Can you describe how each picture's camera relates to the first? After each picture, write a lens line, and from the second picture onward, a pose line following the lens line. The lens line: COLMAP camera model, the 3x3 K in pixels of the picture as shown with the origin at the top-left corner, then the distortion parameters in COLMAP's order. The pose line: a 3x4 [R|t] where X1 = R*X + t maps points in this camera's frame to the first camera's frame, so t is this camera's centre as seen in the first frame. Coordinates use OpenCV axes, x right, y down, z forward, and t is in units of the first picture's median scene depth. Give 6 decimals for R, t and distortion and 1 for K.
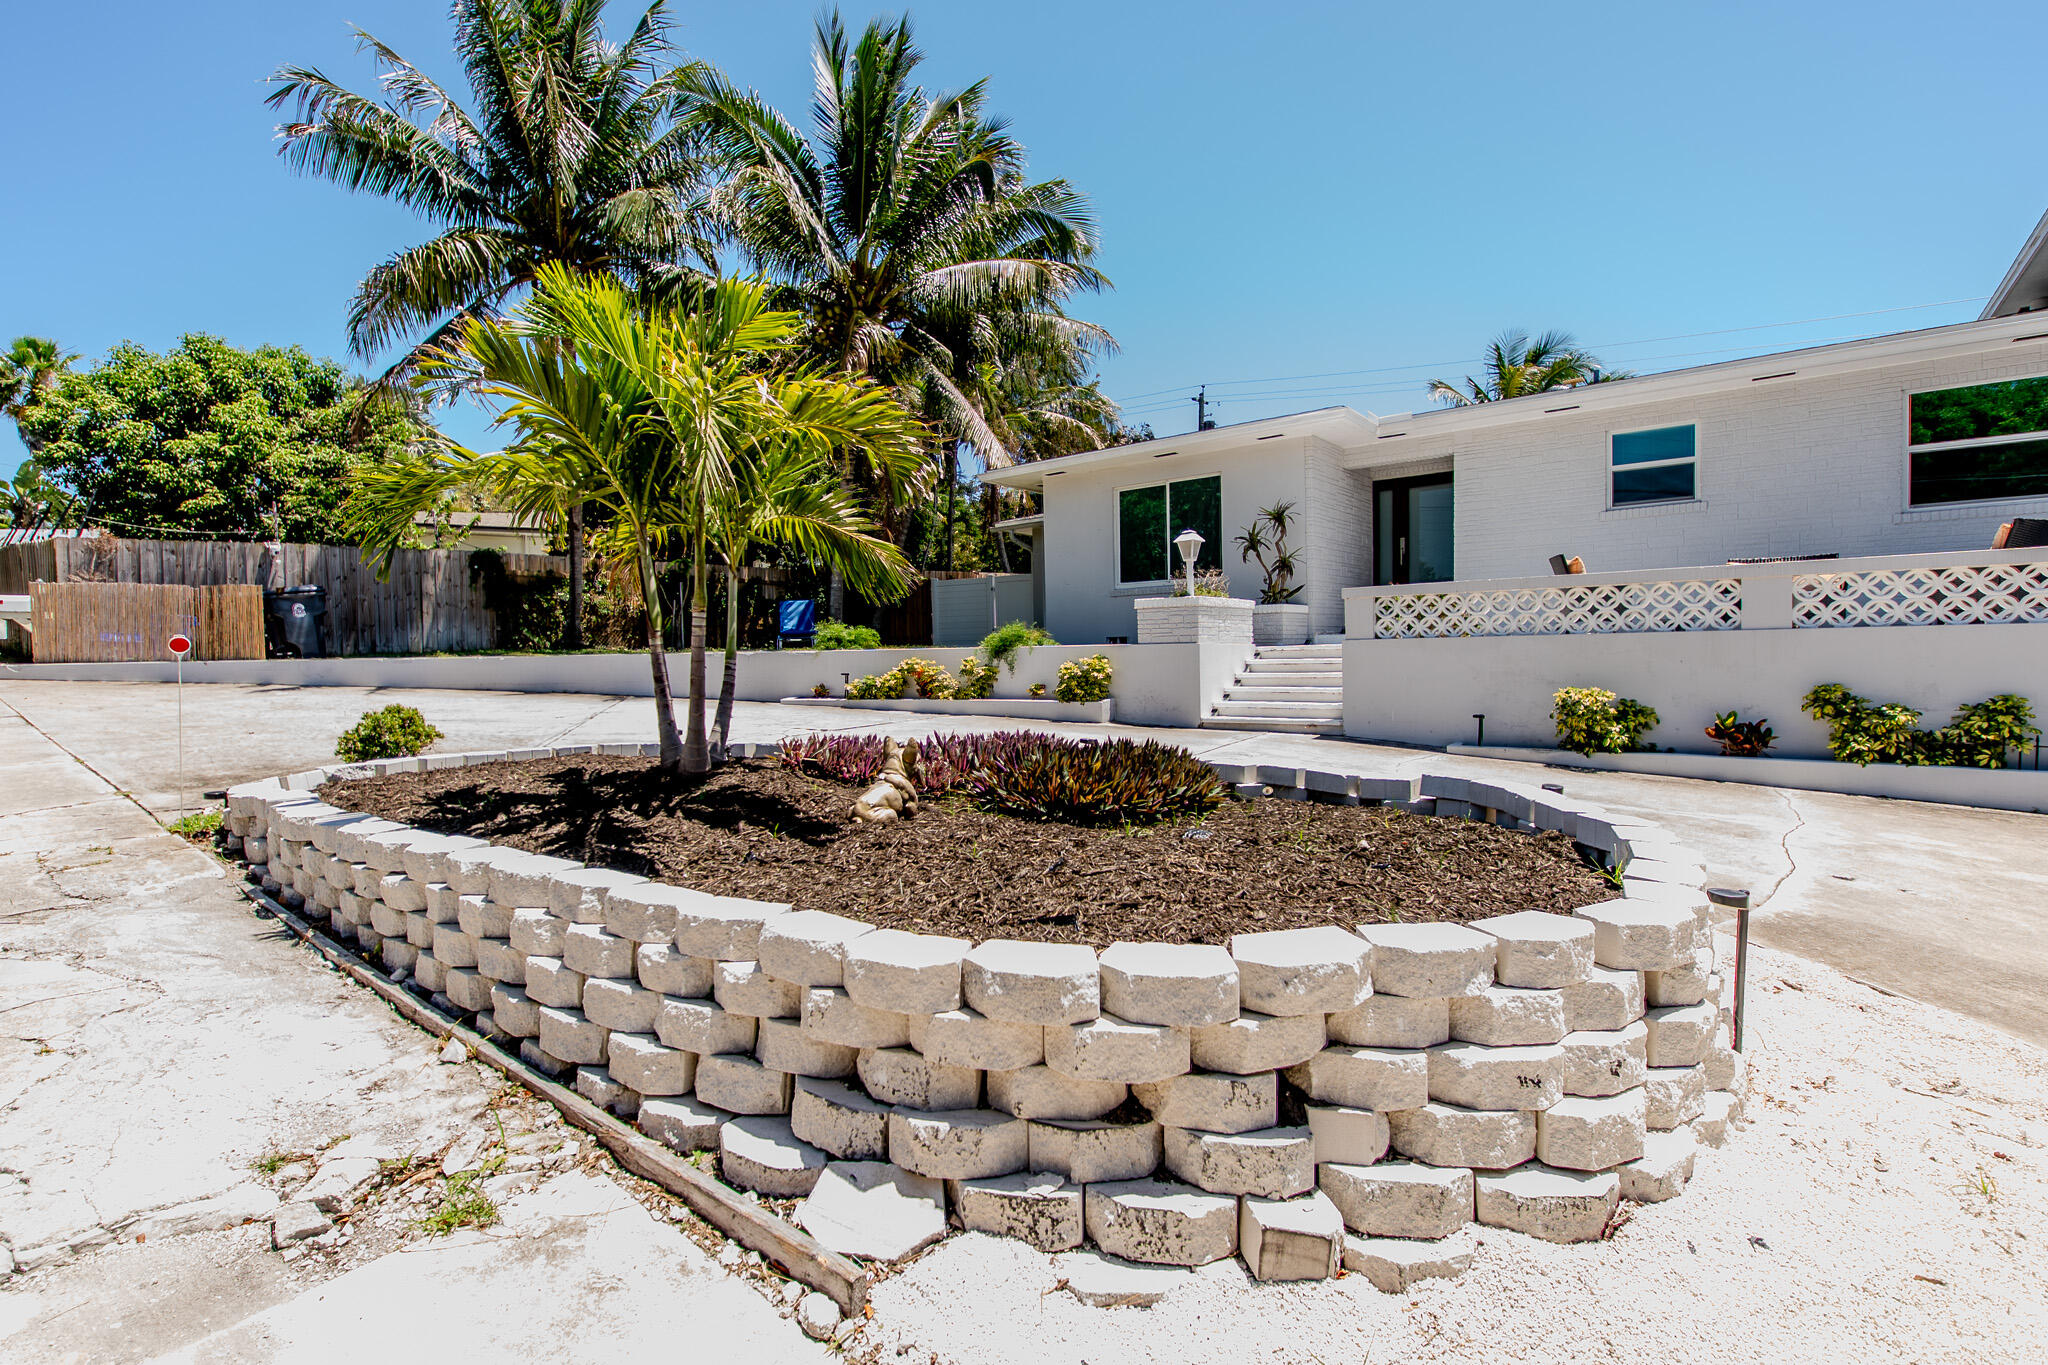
lens RADIAL K [[934.2, 0, 1024.0], [0, 934.2, 682.5], [0, 0, 1]] dist [0.011959, -0.005086]
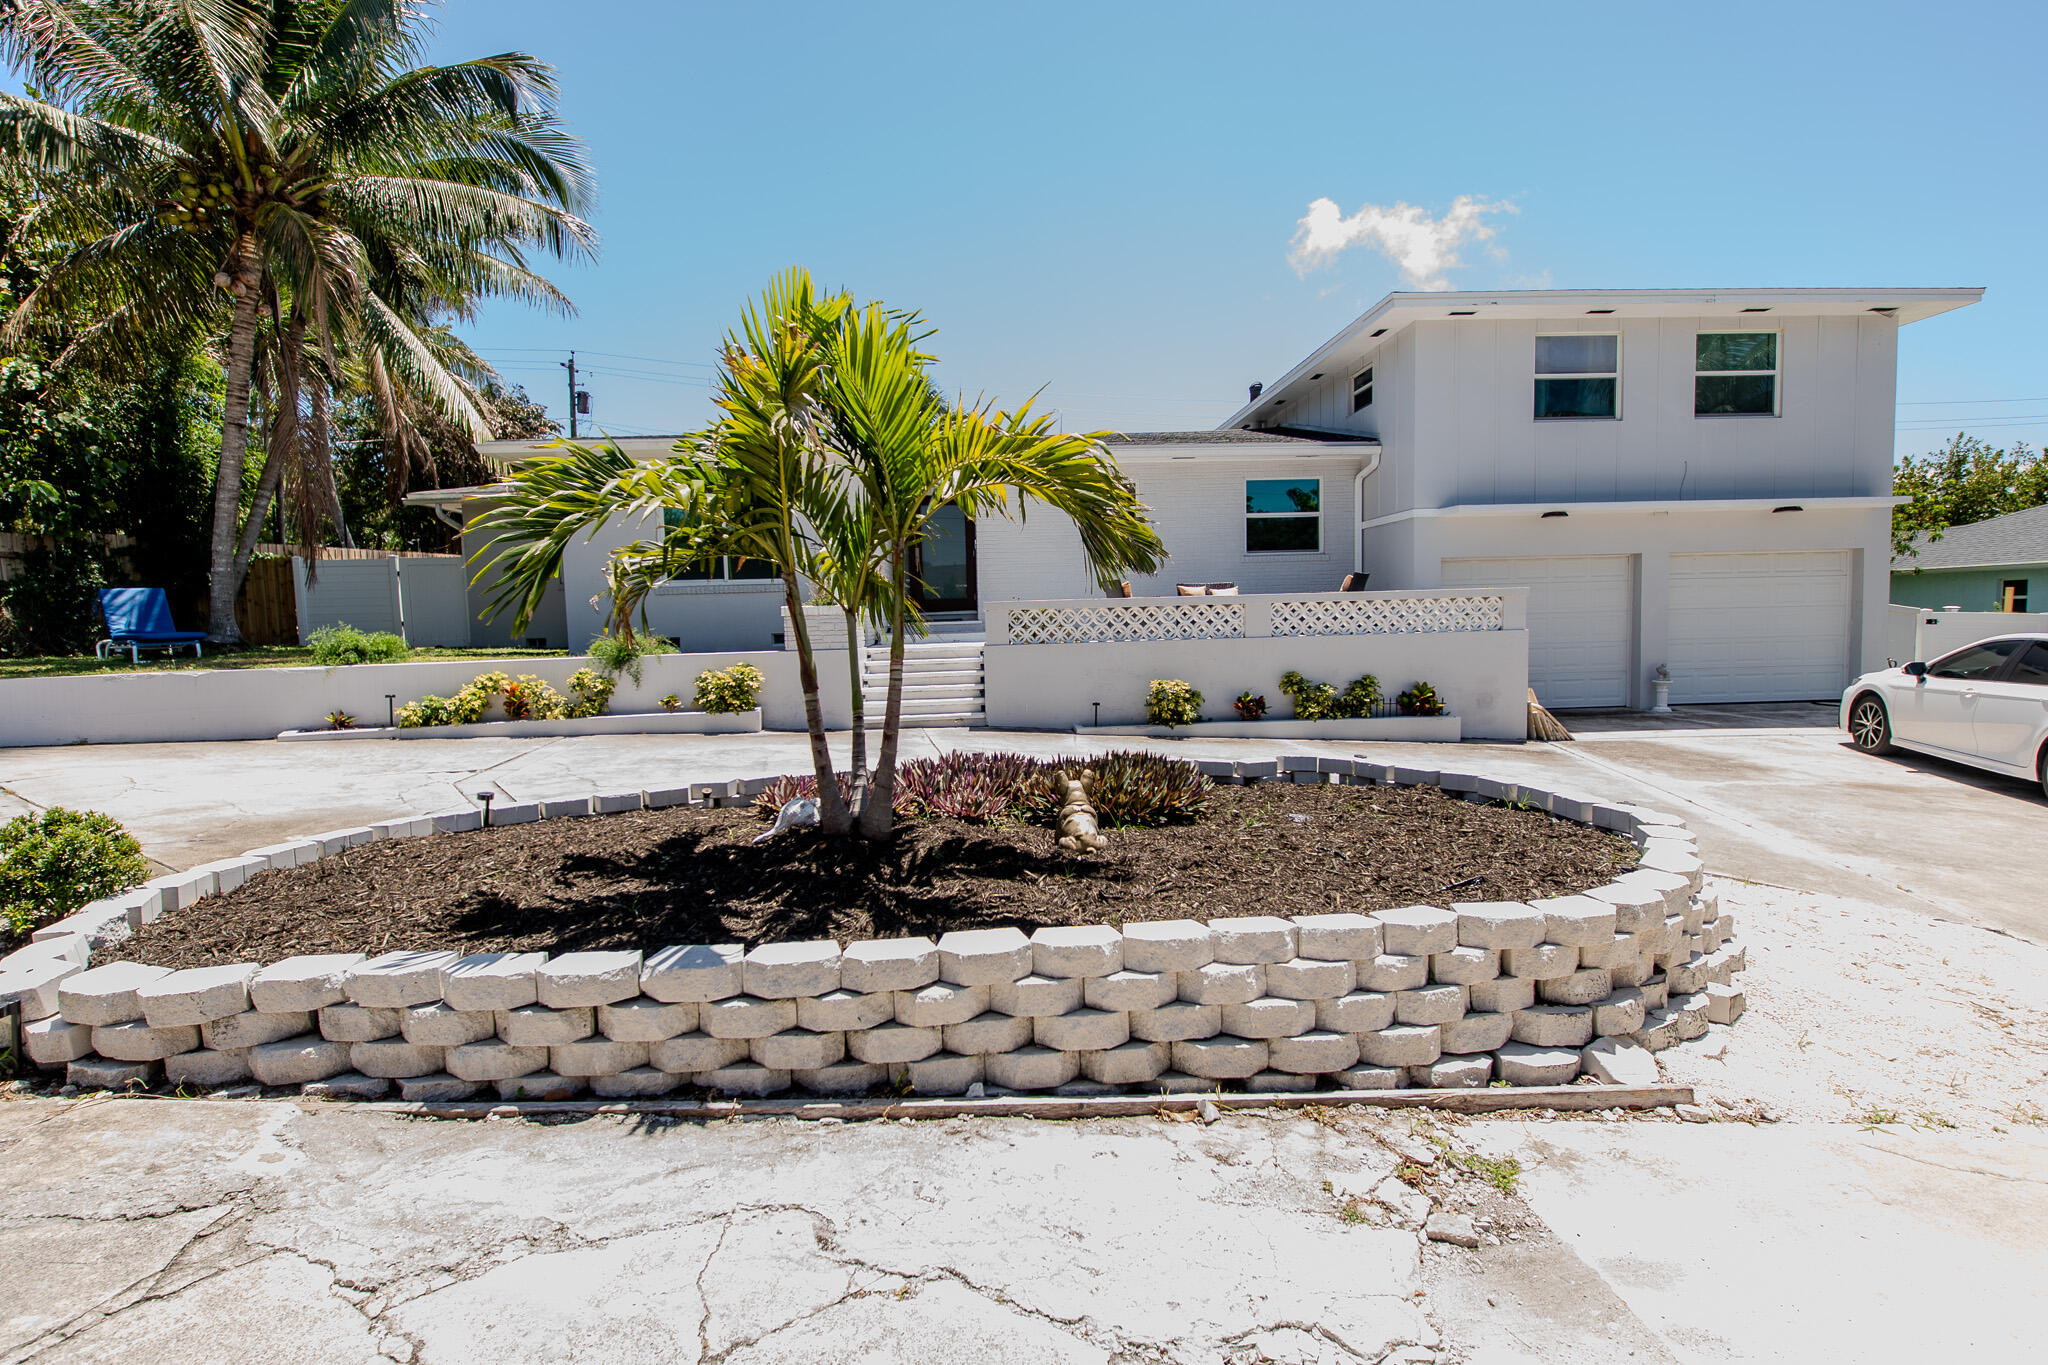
lens RADIAL K [[921.4, 0, 1018.8], [0, 921.4, 680.0], [0, 0, 1]] dist [0.008552, -0.000187]
pose [[0.750048, -0.046983, 0.659713, -0.330041], [0.033778, 0.998893, 0.032736, -0.032177], [-0.660521, -0.002270, 0.750804, 0.080285]]
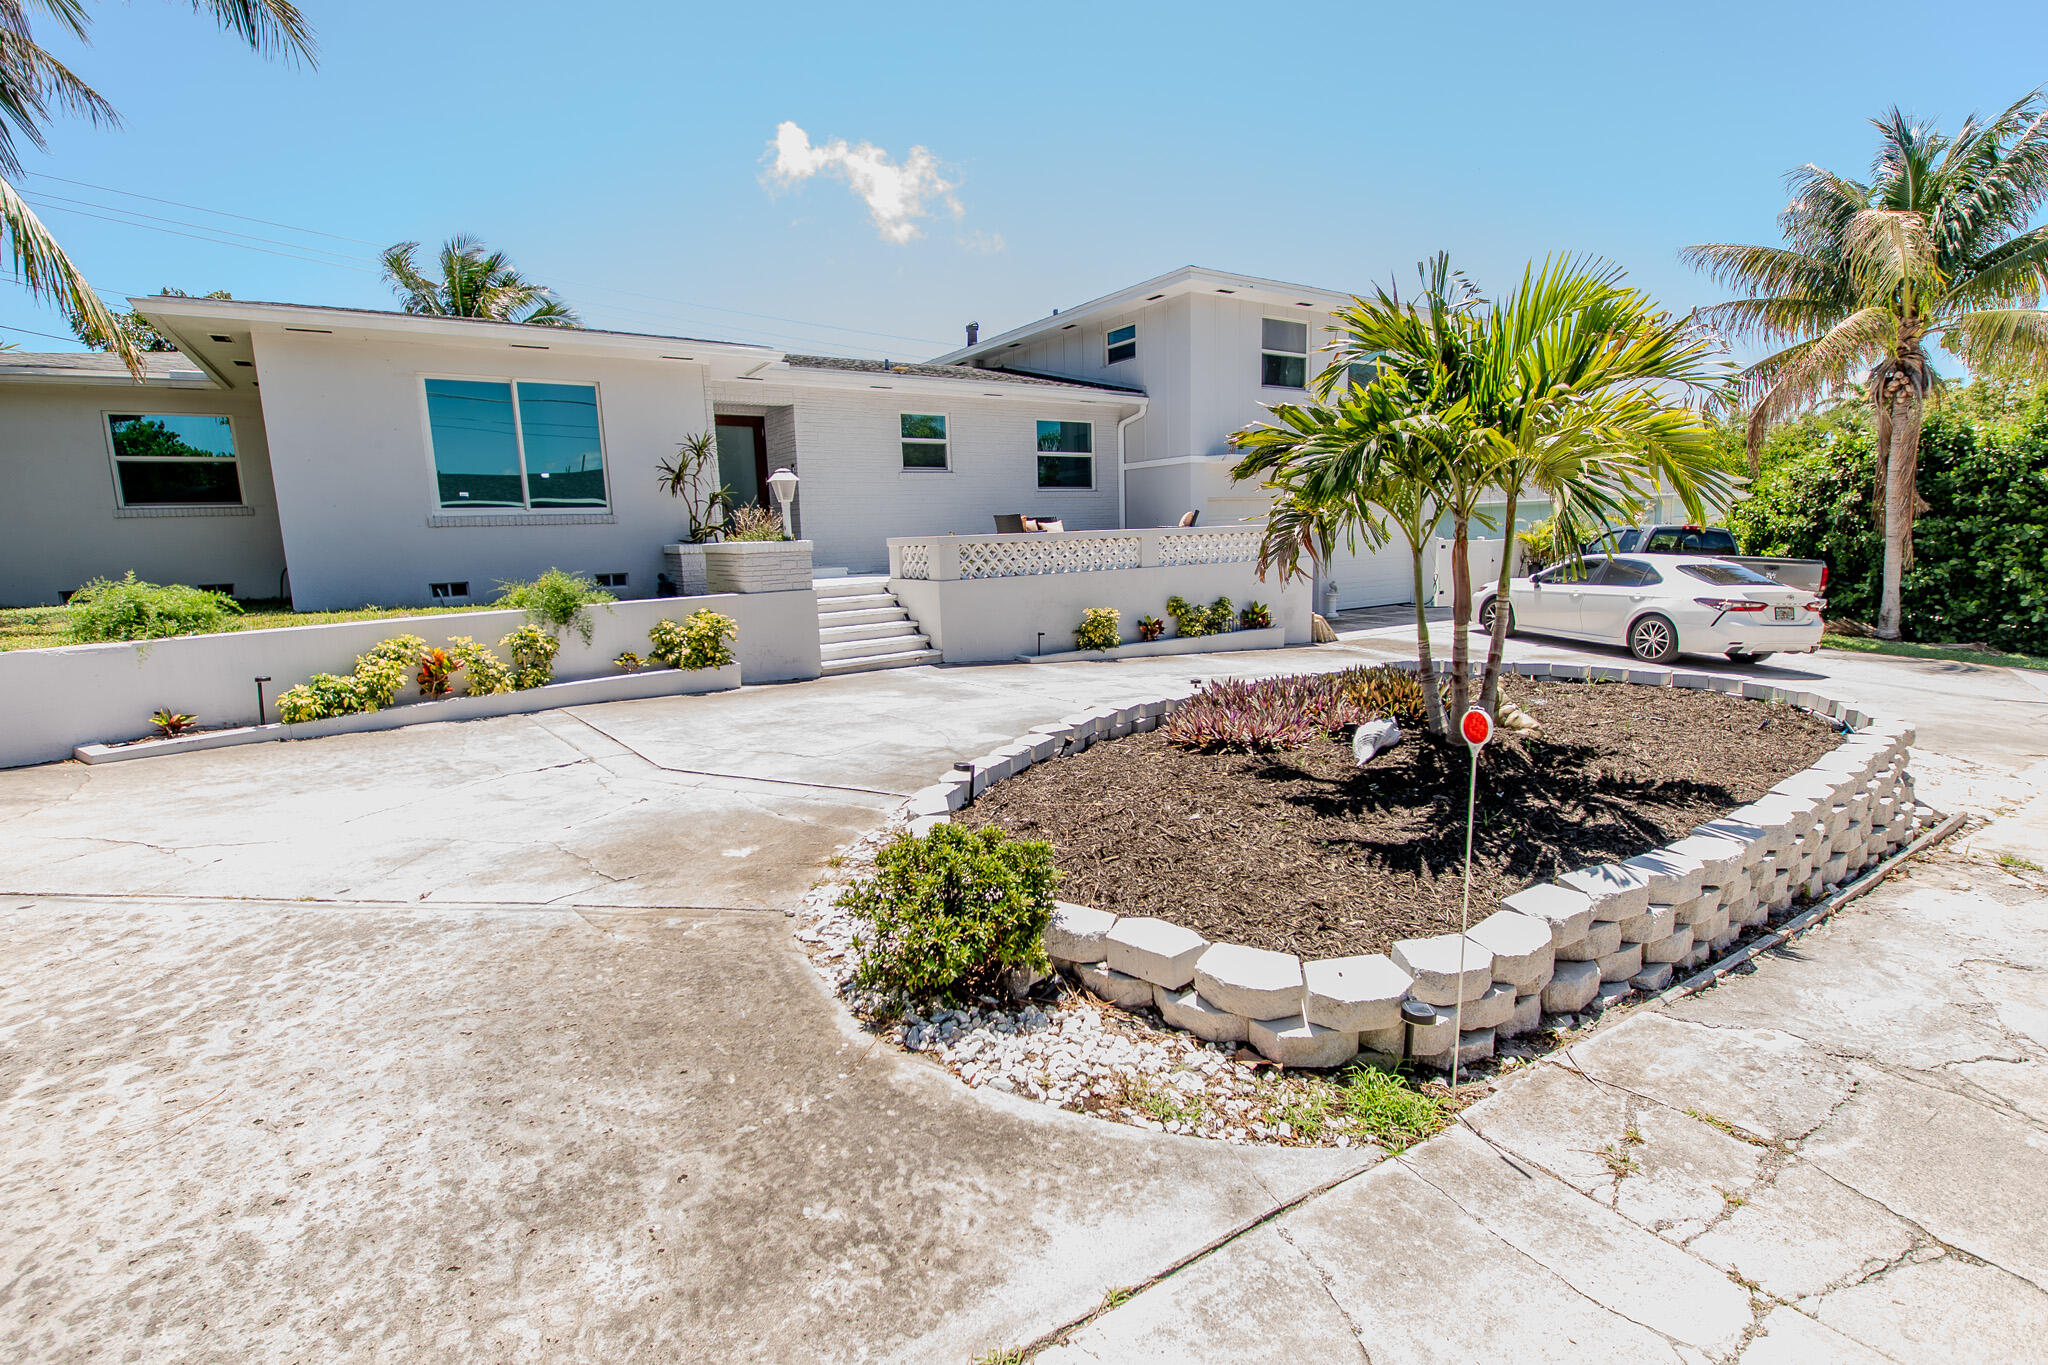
lens RADIAL K [[911.2, 0, 1028.9], [0, 911.2, 679.2], [0, 0, 1]] dist [0.010417, -0.000411]
pose [[0.301586, -0.144227, 0.942467, -0.592690], [0.055328, 0.989474, 0.133716, -0.058603], [-0.951832, 0.011818, 0.306392, 0.454864]]
